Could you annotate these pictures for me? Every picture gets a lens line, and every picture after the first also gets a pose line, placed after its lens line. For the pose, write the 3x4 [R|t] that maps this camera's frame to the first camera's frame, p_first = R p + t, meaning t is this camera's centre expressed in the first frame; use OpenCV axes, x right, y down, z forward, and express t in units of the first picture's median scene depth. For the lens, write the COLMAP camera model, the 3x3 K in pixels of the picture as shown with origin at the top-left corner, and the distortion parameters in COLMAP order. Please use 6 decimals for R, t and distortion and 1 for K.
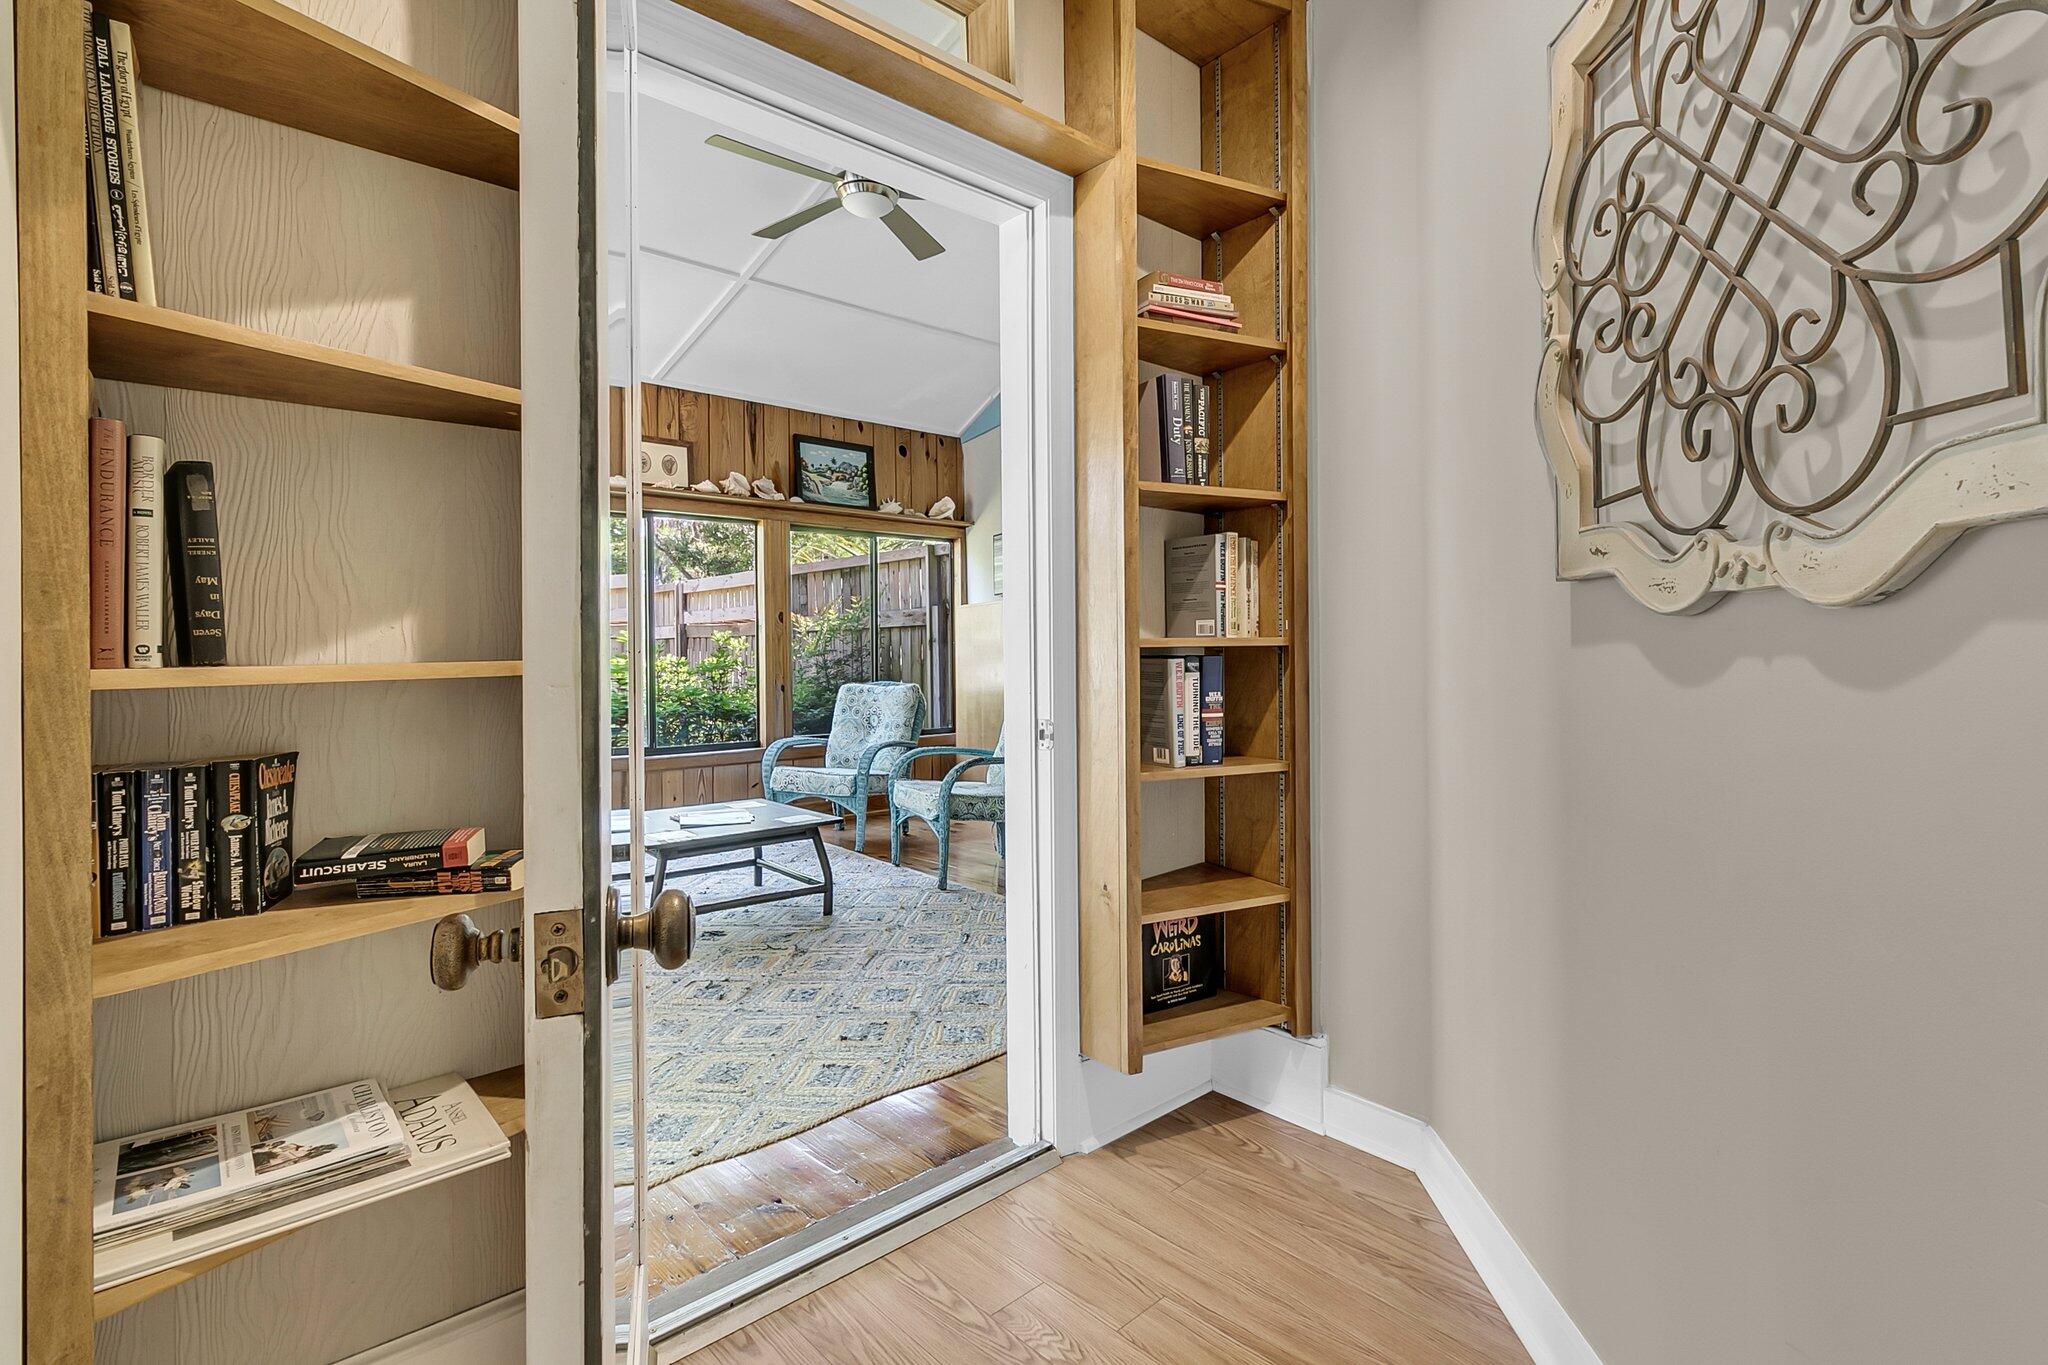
lens RADIAL K [[975.2, 0, 1030.0], [0, 975.2, 668.5], [0, 0, 1]] dist [0.003732, -0.000193]
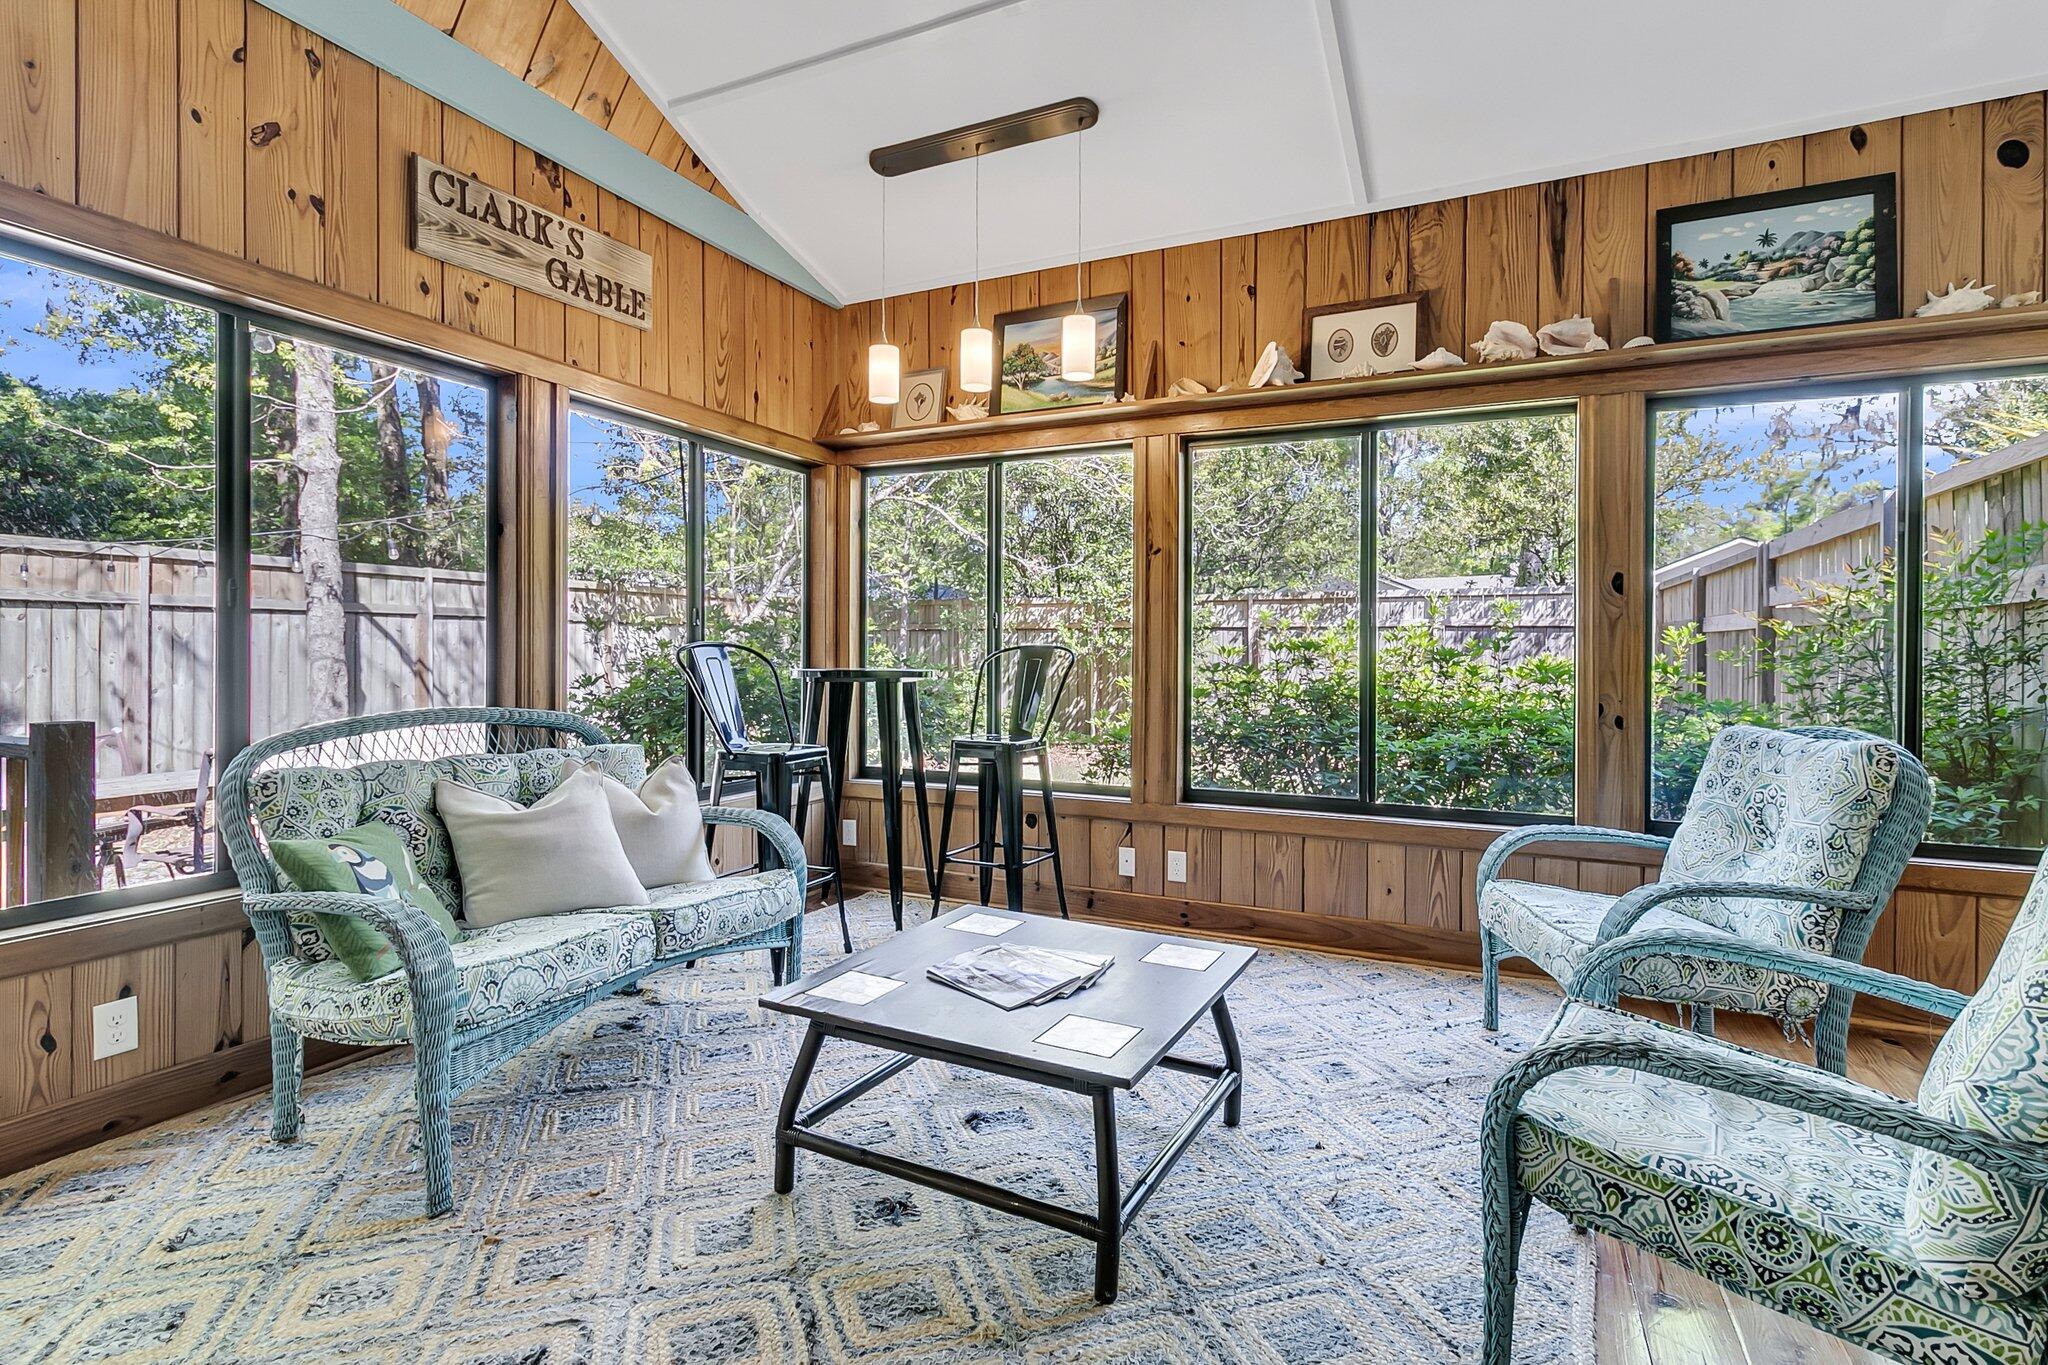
lens RADIAL K [[975.2, 0, 1044.7], [0, 975.2, 650.6], [0, 0, 1]] dist [0.003732, -0.000193]
pose [[0.384422, 0.010986, -0.923092, 0.099533], [-0.023264, 0.999727, 0.002209, -0.011260], [0.922864, 0.020626, 0.384572, 0.524858]]
